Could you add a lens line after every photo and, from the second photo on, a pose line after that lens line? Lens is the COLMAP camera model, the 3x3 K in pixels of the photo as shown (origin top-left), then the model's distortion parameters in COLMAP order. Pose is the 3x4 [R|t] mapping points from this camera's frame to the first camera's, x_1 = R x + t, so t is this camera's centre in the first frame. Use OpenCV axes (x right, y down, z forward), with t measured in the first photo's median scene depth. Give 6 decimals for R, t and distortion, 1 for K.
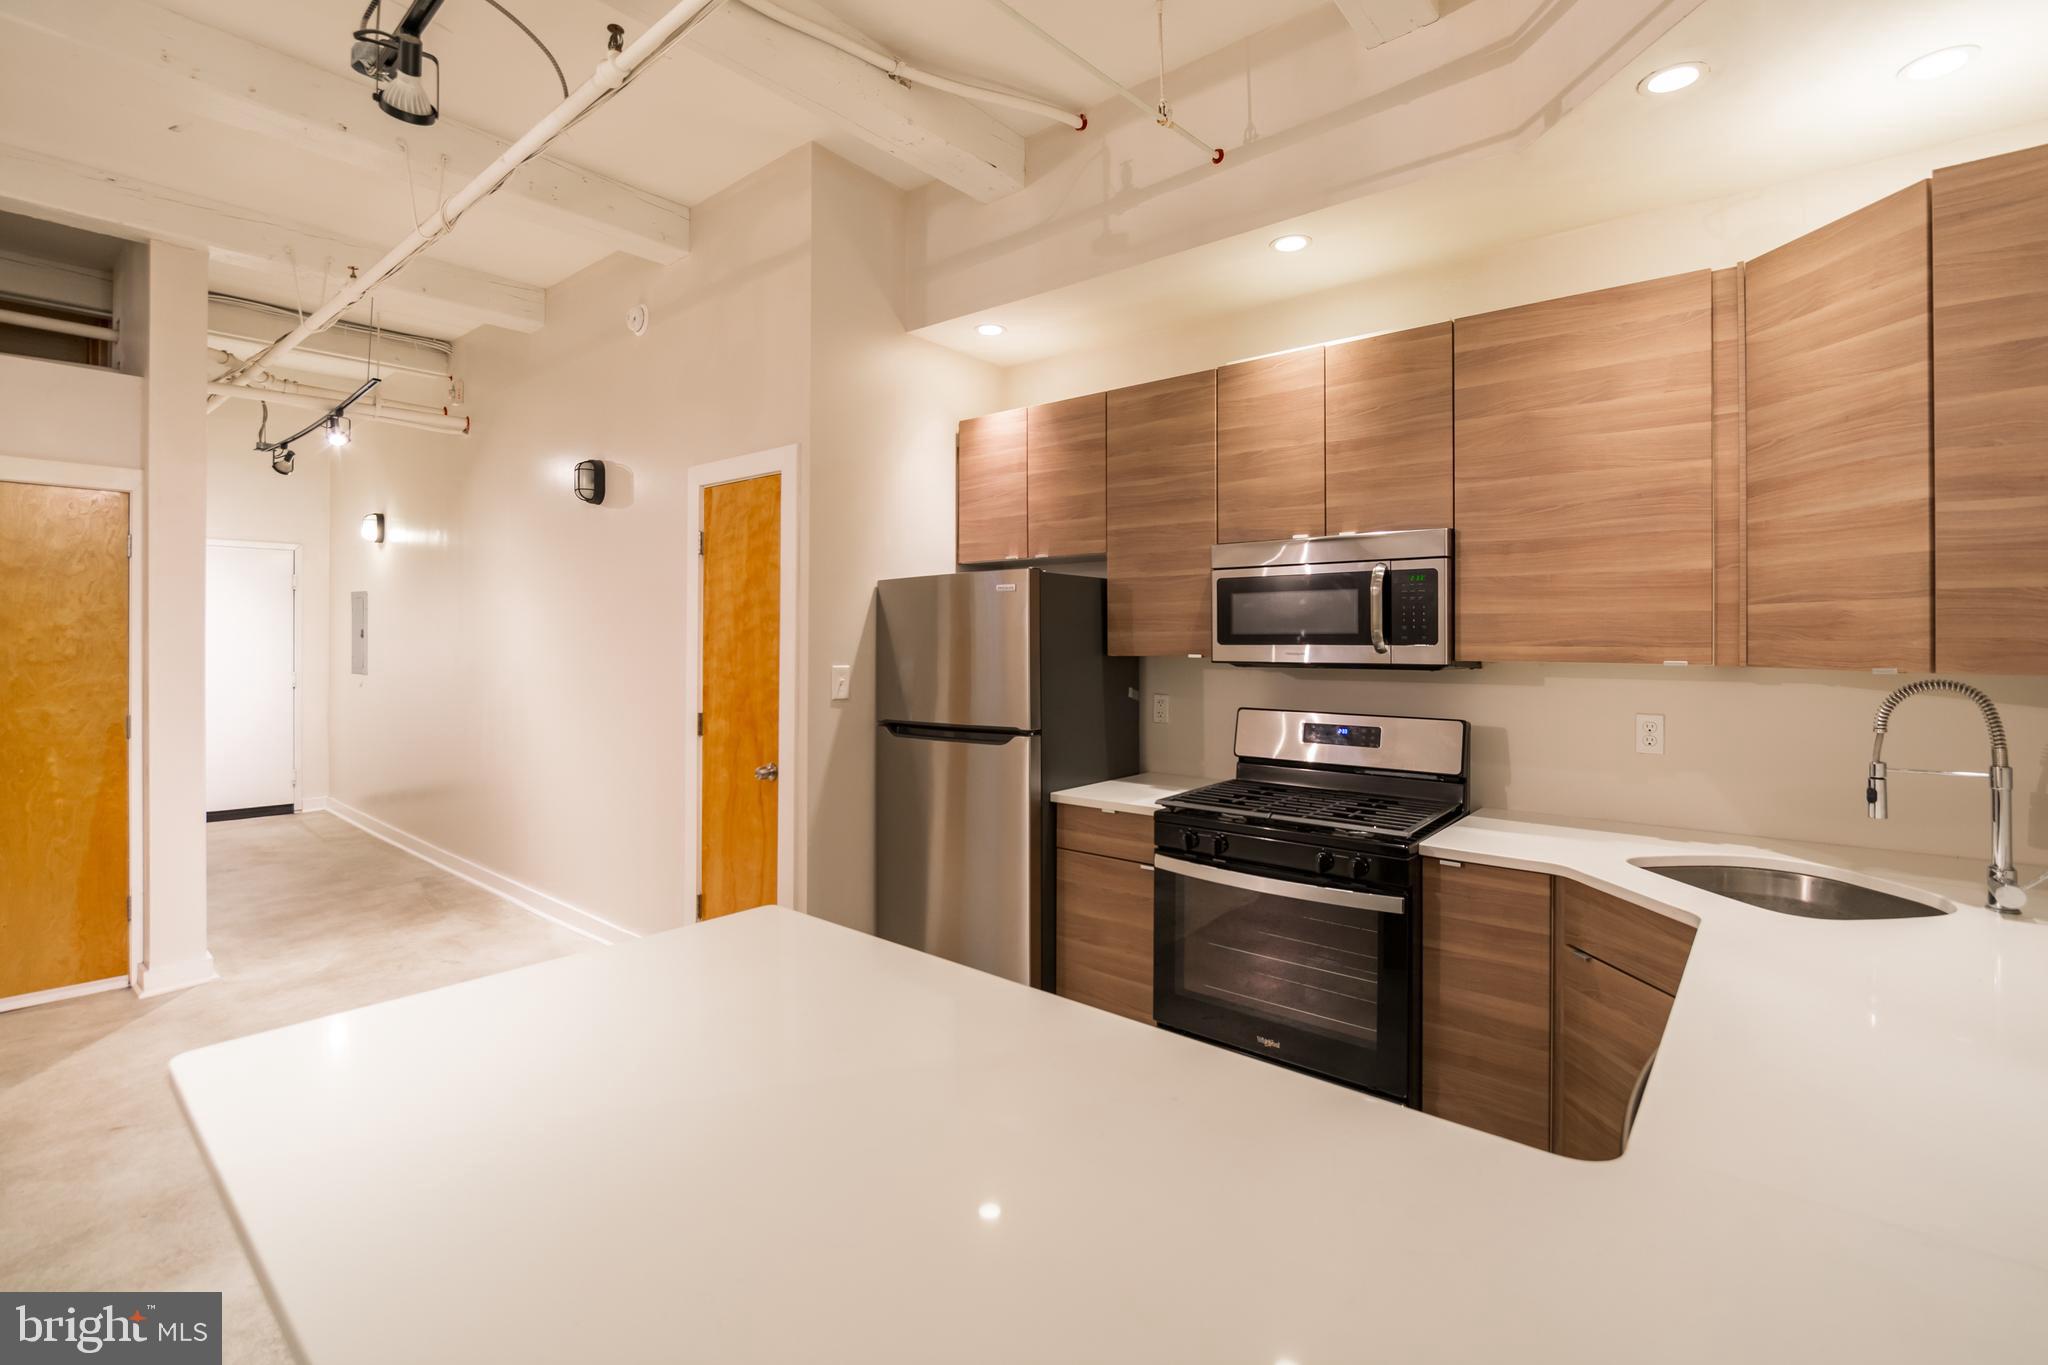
lens RADIAL K [[914.6, 0, 1028.4], [0, 914.6, 631.8], [0, 0, 1]] dist [-0.011853, 0.002357]
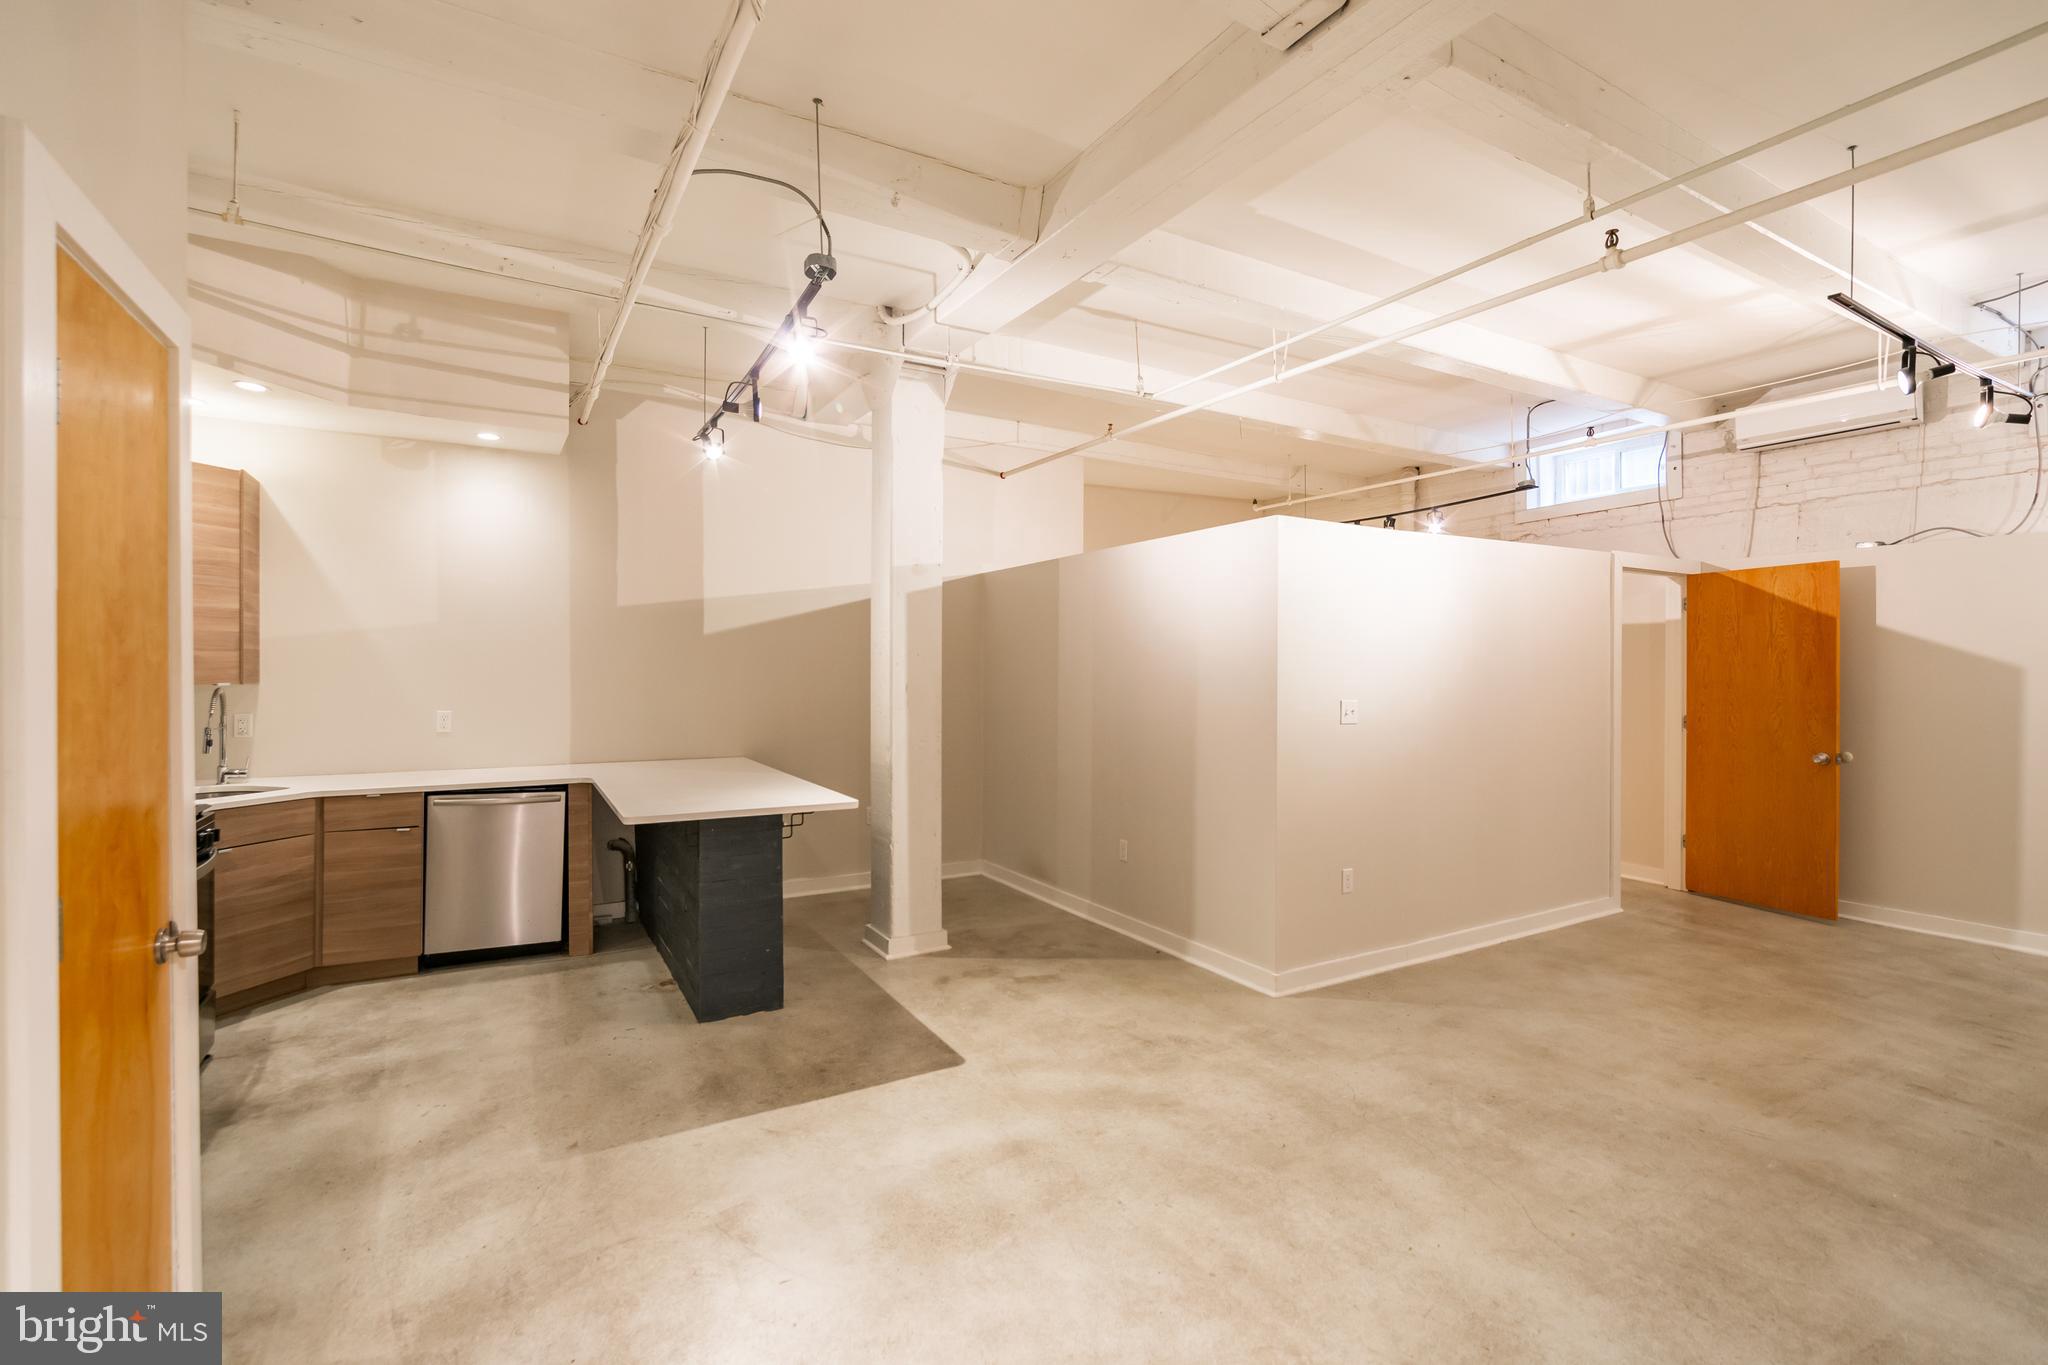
lens RADIAL K [[914.6, 0, 1018.2], [0, 914.6, 670.9], [0, 0, 1]] dist [-0.011853, 0.002357]
pose [[-0.938302, -0.004179, 0.345791, -0.913255], [-0.006160, 0.999970, -0.004632, 0.004803], [-0.345762, -0.006476, -0.938300, 1.343804]]
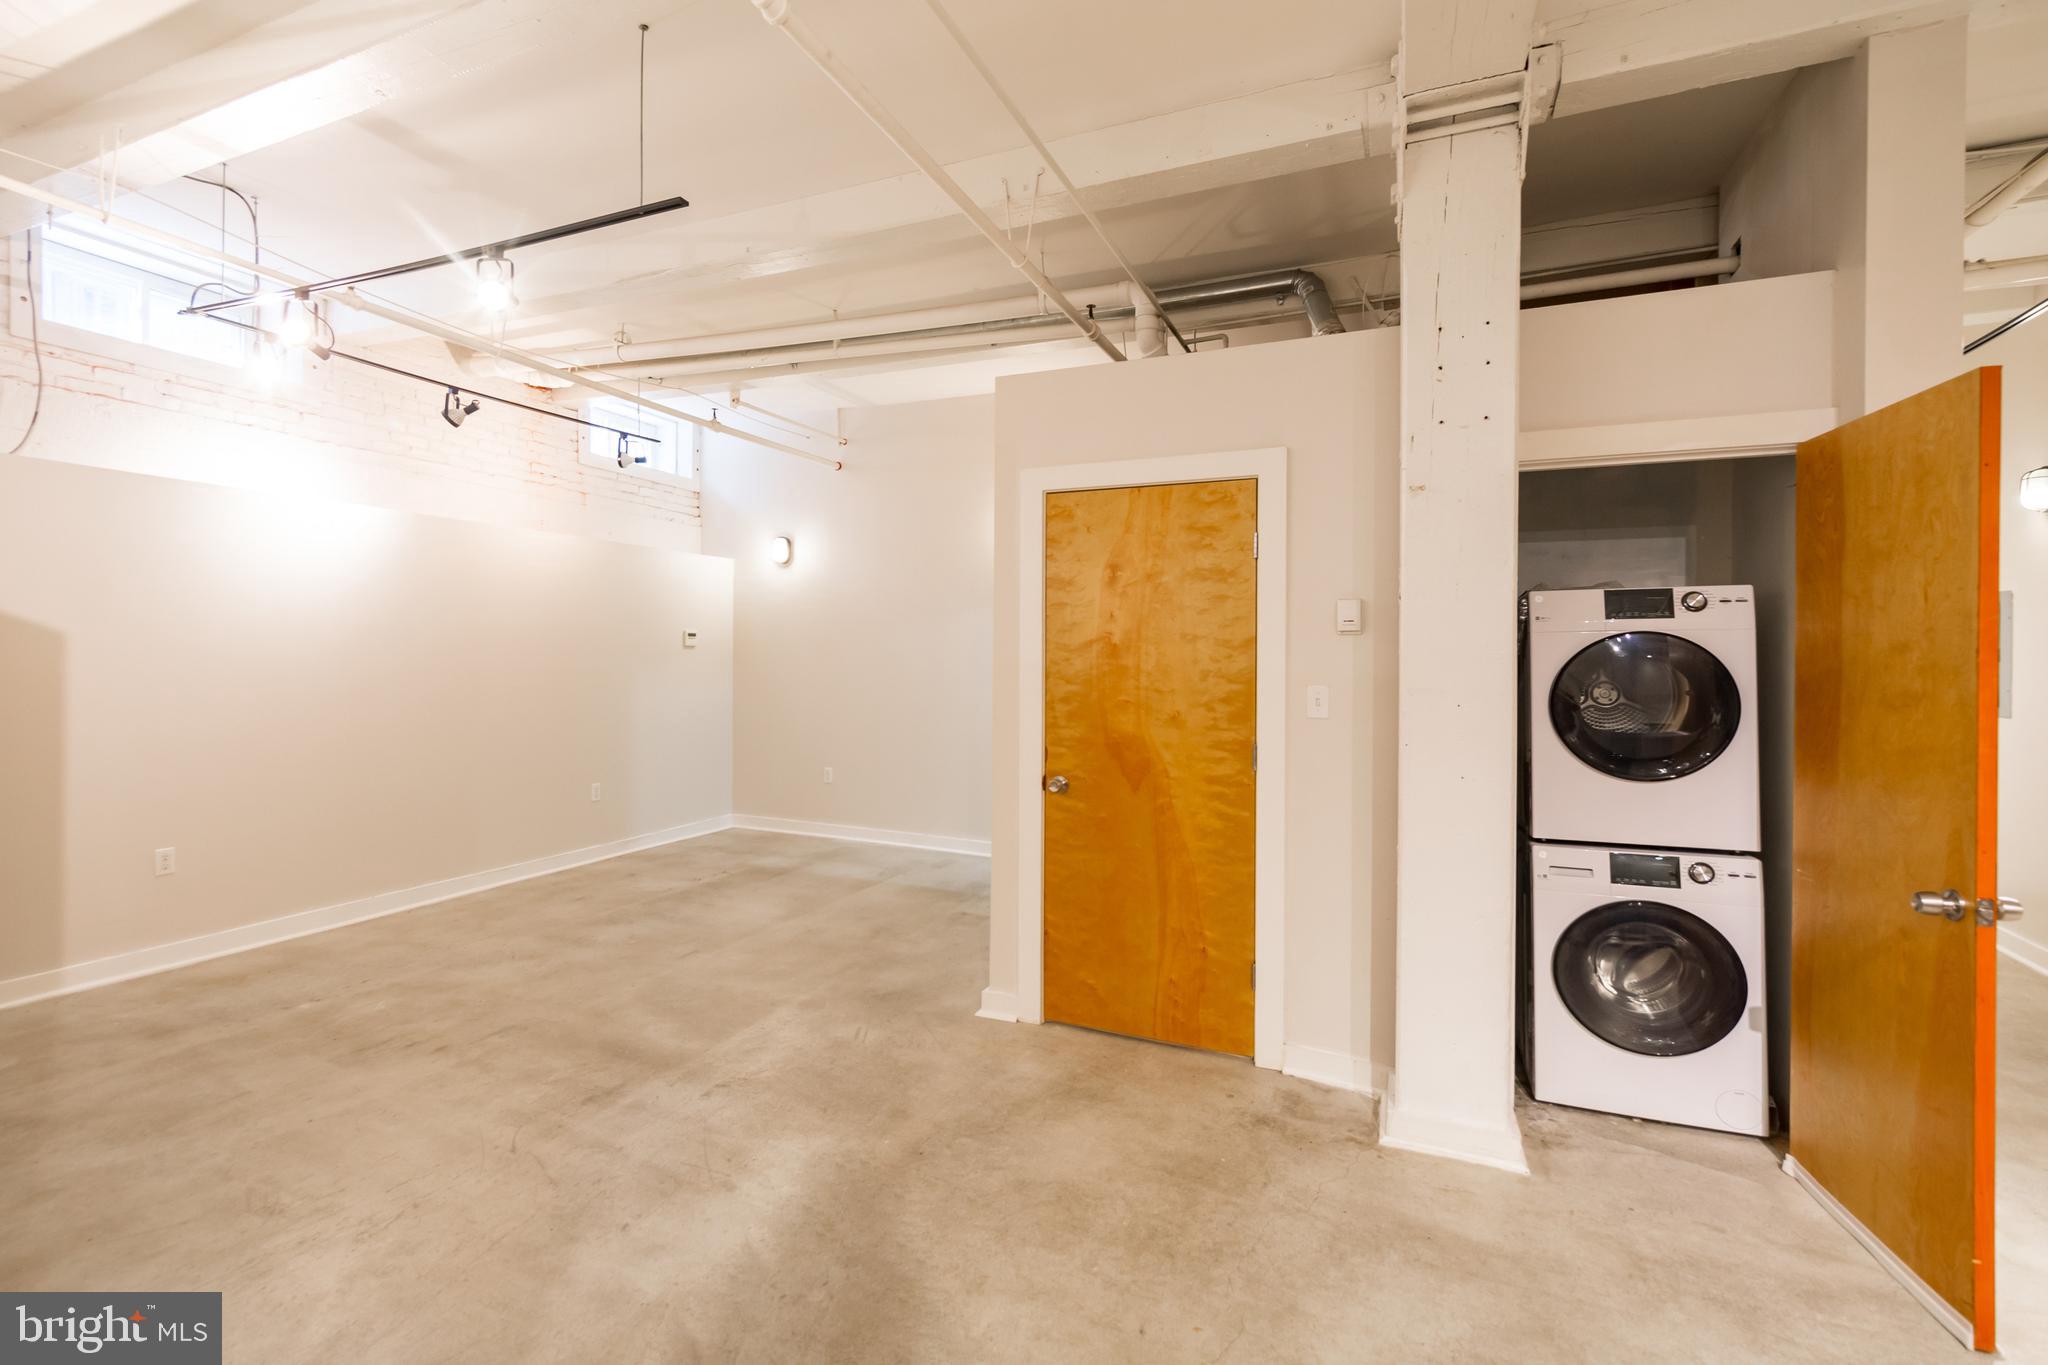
lens RADIAL K [[914.6, 0, 988.2], [0, 914.6, 654.9], [0, 0, 1]] dist [-0.011853, 0.002357]
pose [[0.258429, -0.003007, -0.966026, -0.546888], [-0.008626, 0.999948, -0.005421, 0.013952], [0.965992, 0.009734, 0.258389, 0.250666]]
